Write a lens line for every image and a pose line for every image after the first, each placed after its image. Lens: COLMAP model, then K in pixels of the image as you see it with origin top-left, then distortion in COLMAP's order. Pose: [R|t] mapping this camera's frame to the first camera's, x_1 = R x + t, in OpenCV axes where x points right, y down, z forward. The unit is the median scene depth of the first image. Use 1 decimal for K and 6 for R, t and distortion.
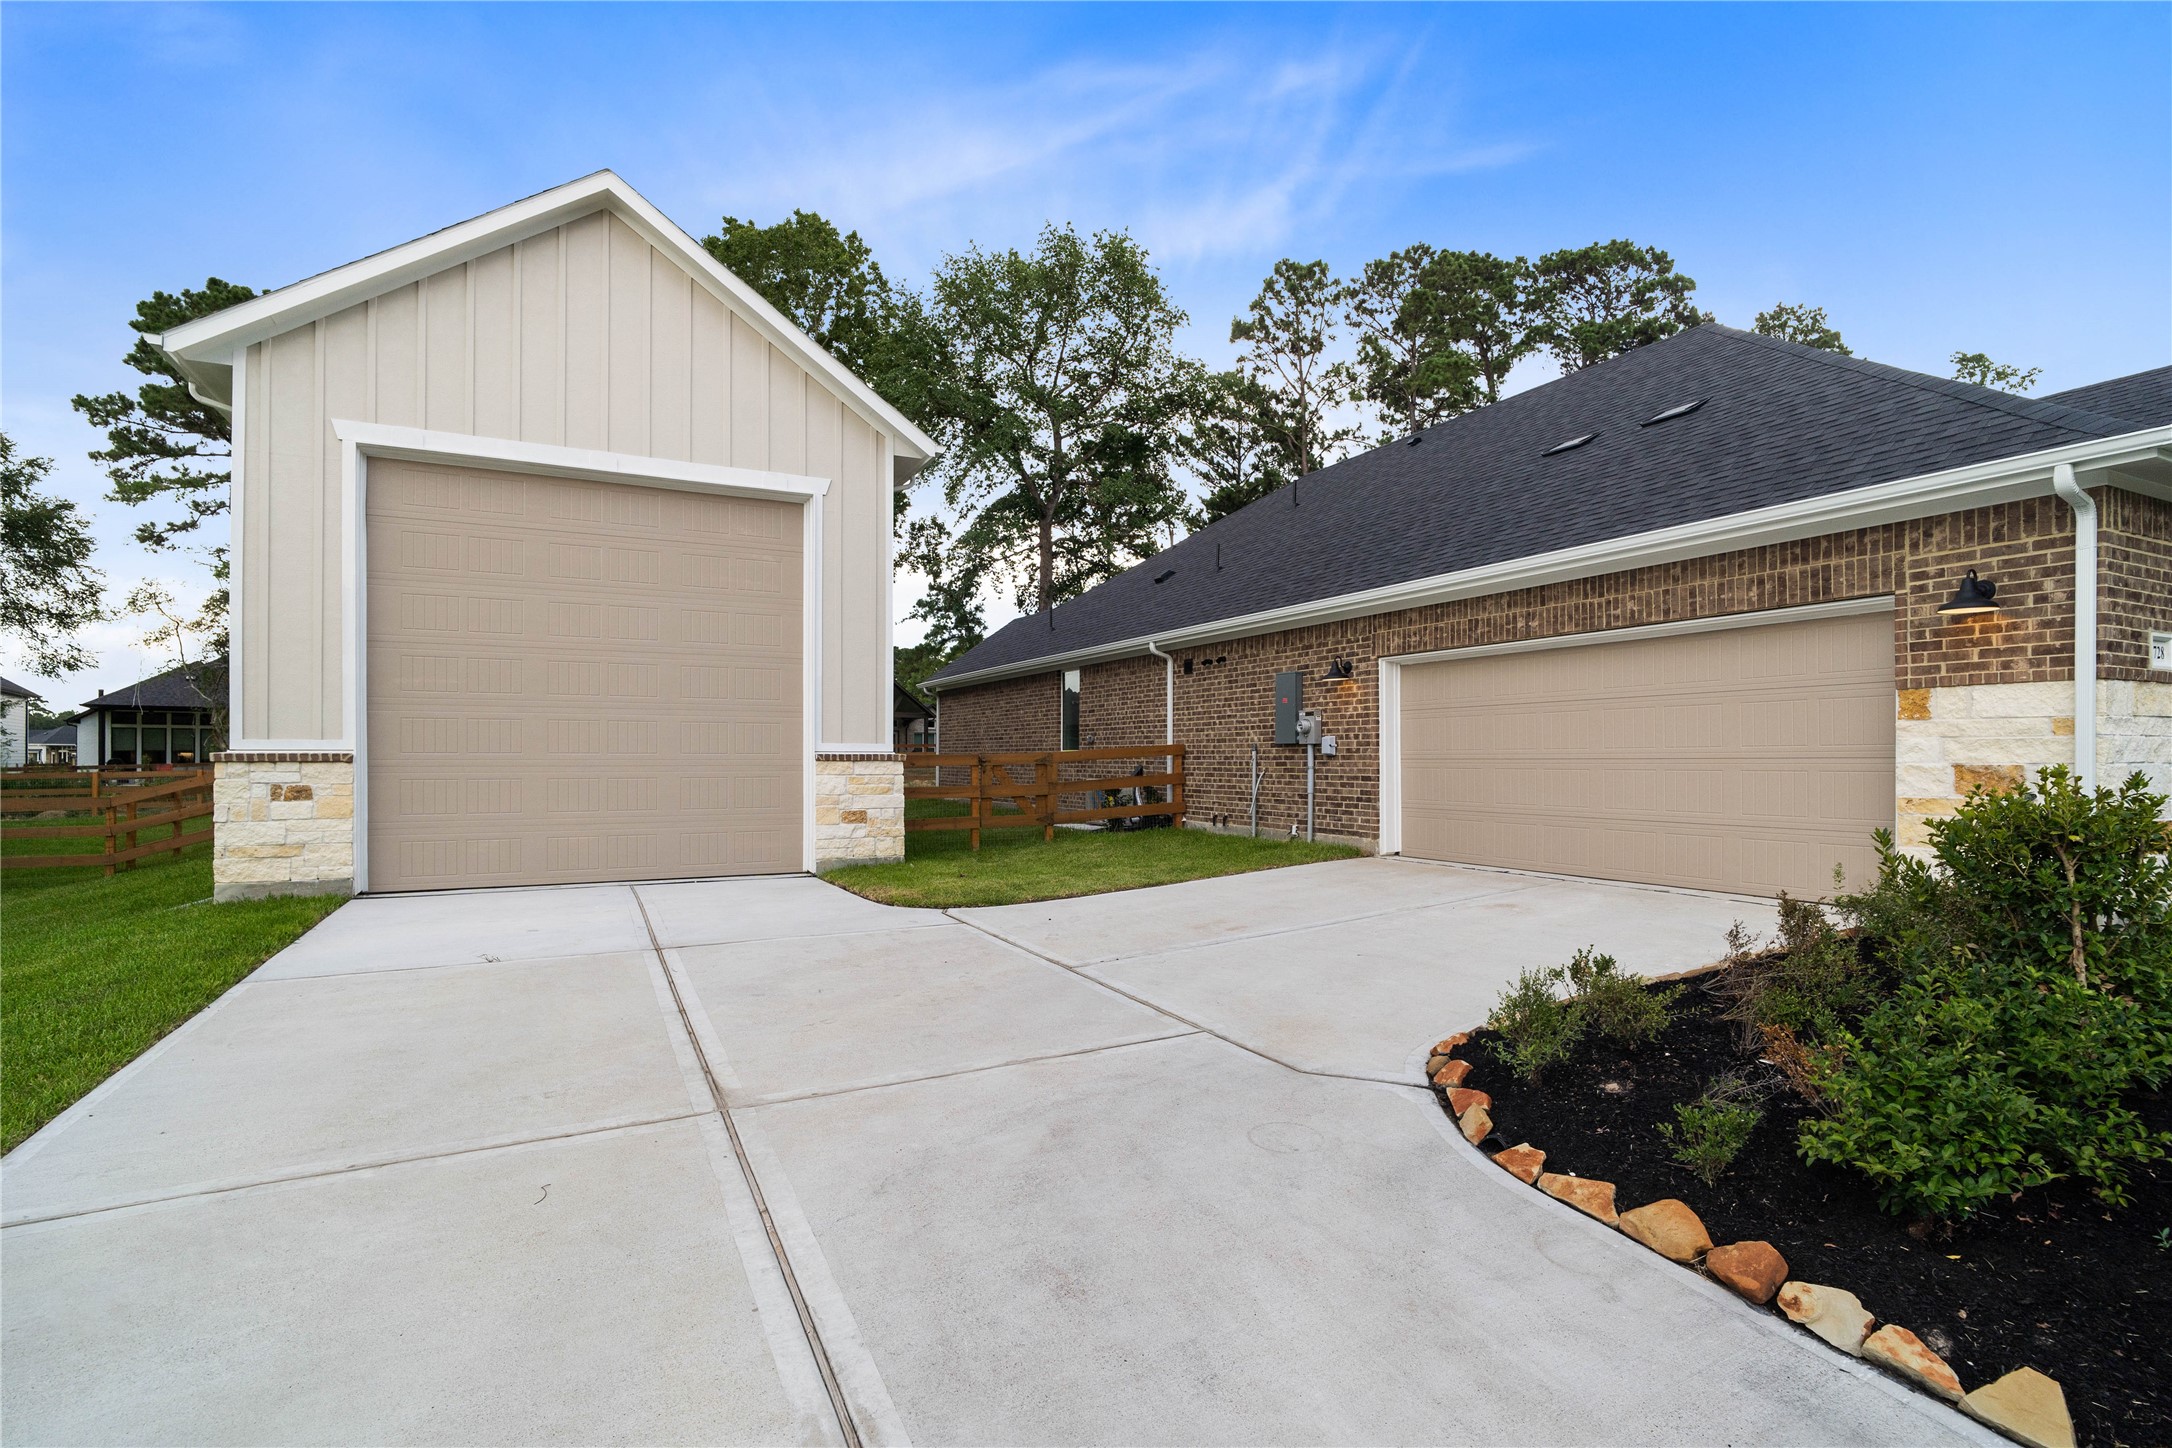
lens RADIAL K [[1032.1, 0, 1087.0], [0, 1032.1, 740.3], [0, 0, 1]] dist [-0.014723, 0.006874]
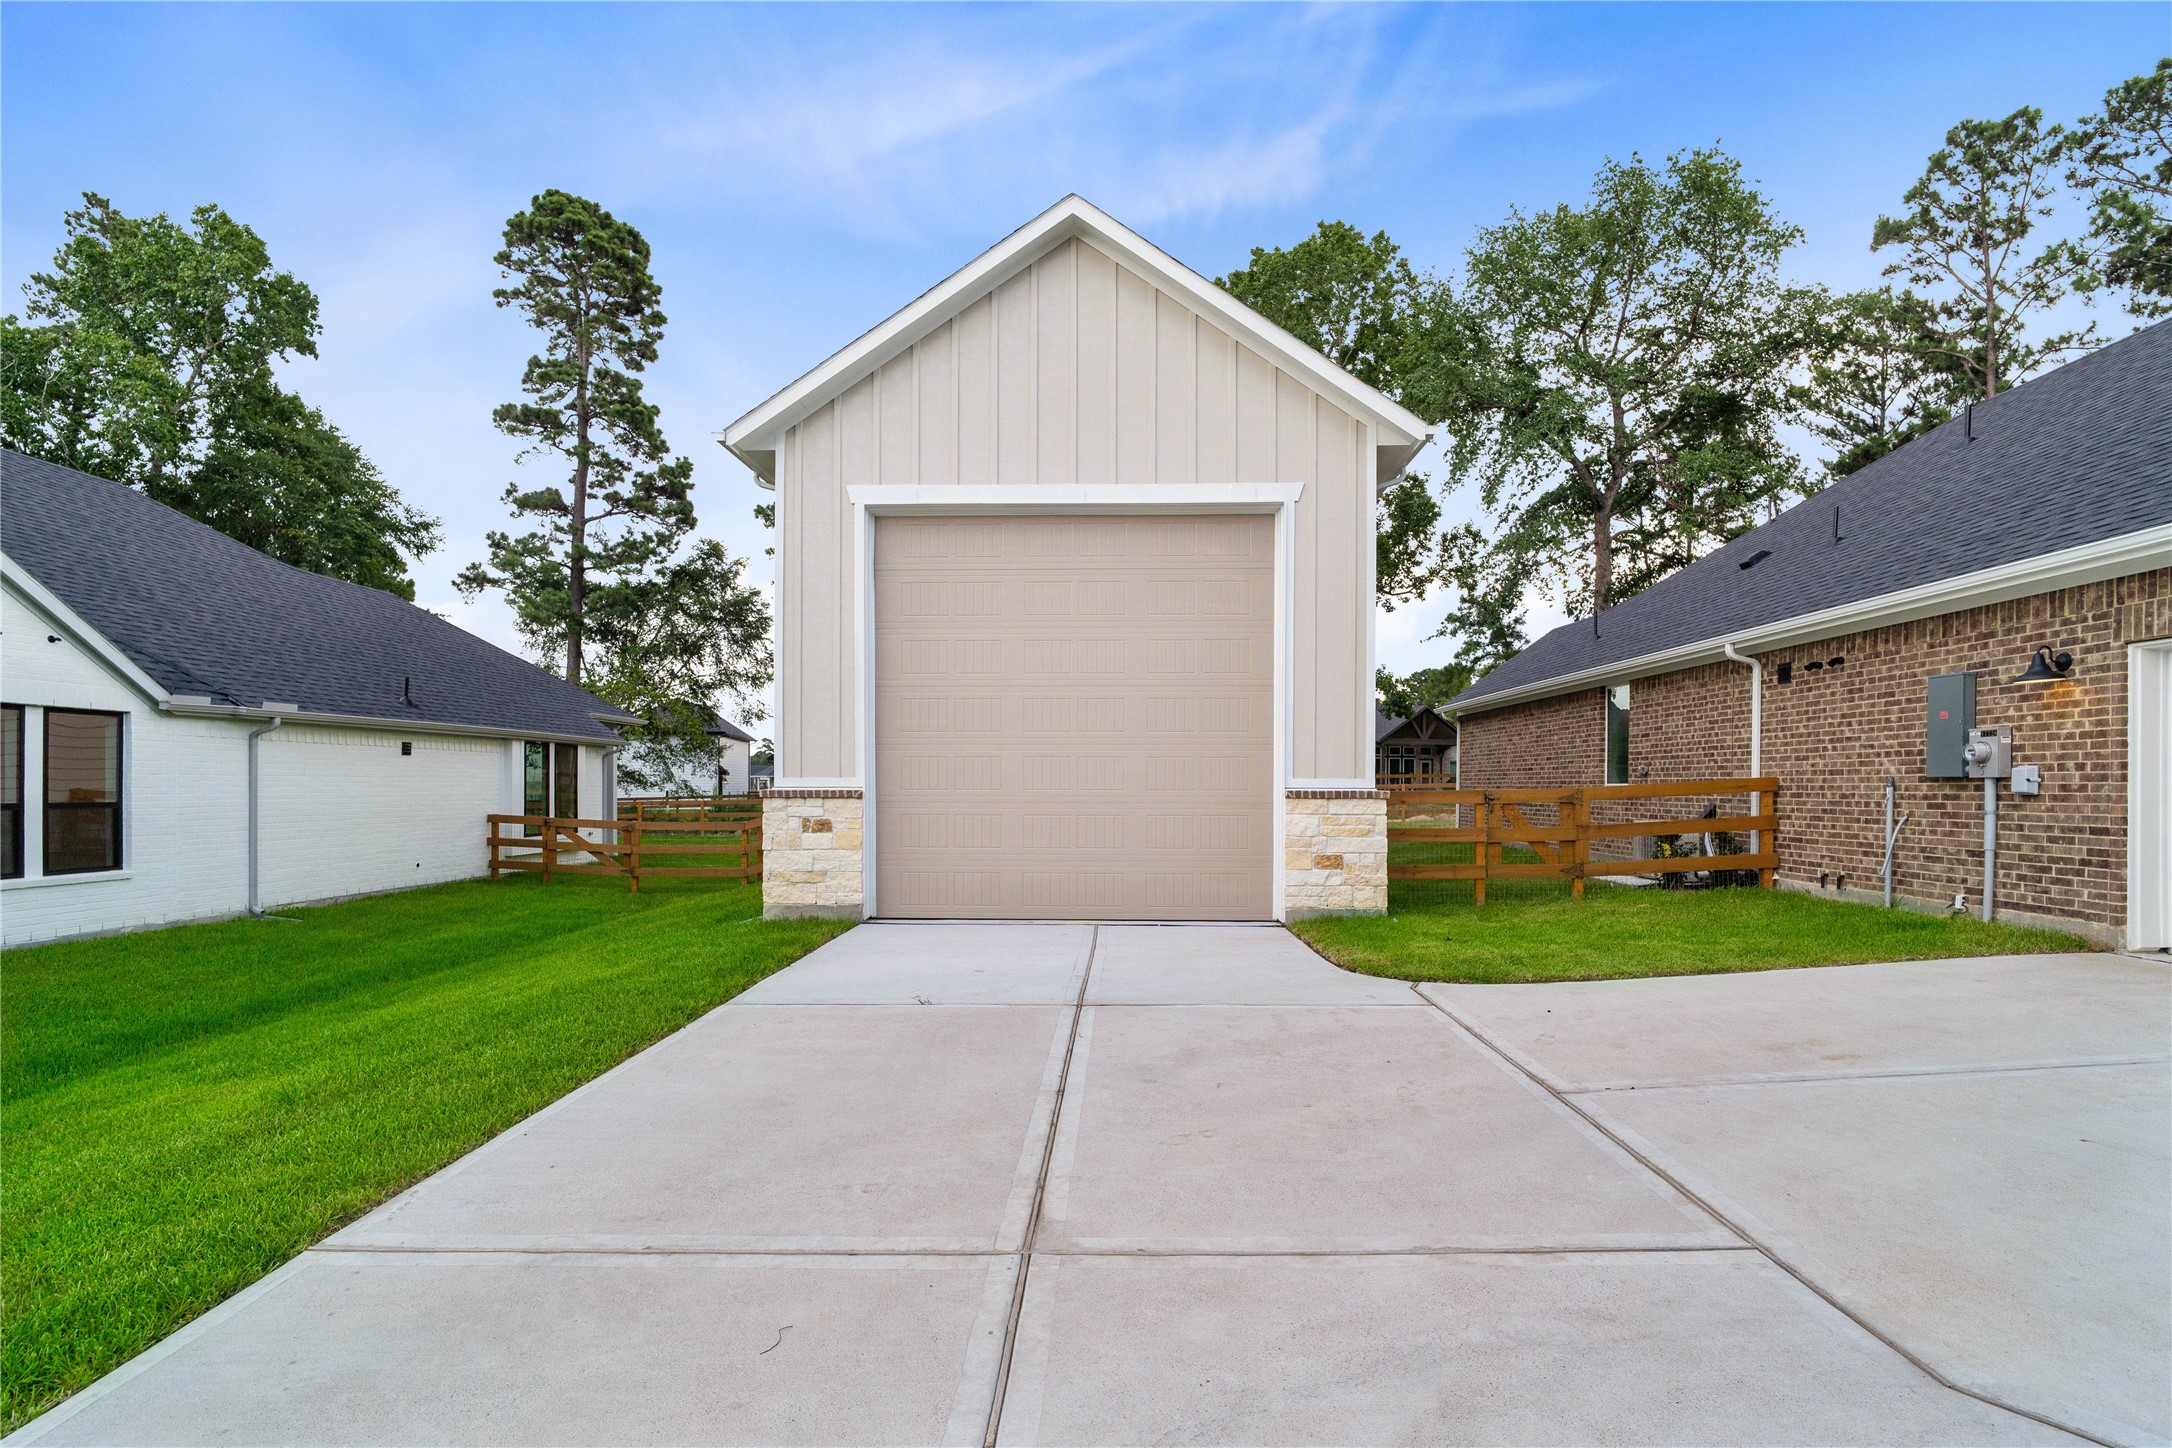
lens RADIAL K [[1032.1, 0, 1104.2], [0, 1032.1, 792.2], [0, 0, 1]] dist [-0.014723, 0.006874]
pose [[0.875308, 0.004983, -0.483540, 0.030855], [0.006563, 0.999732, 0.022184, -0.005825], [0.483522, -0.022591, 0.875041, 0.122109]]
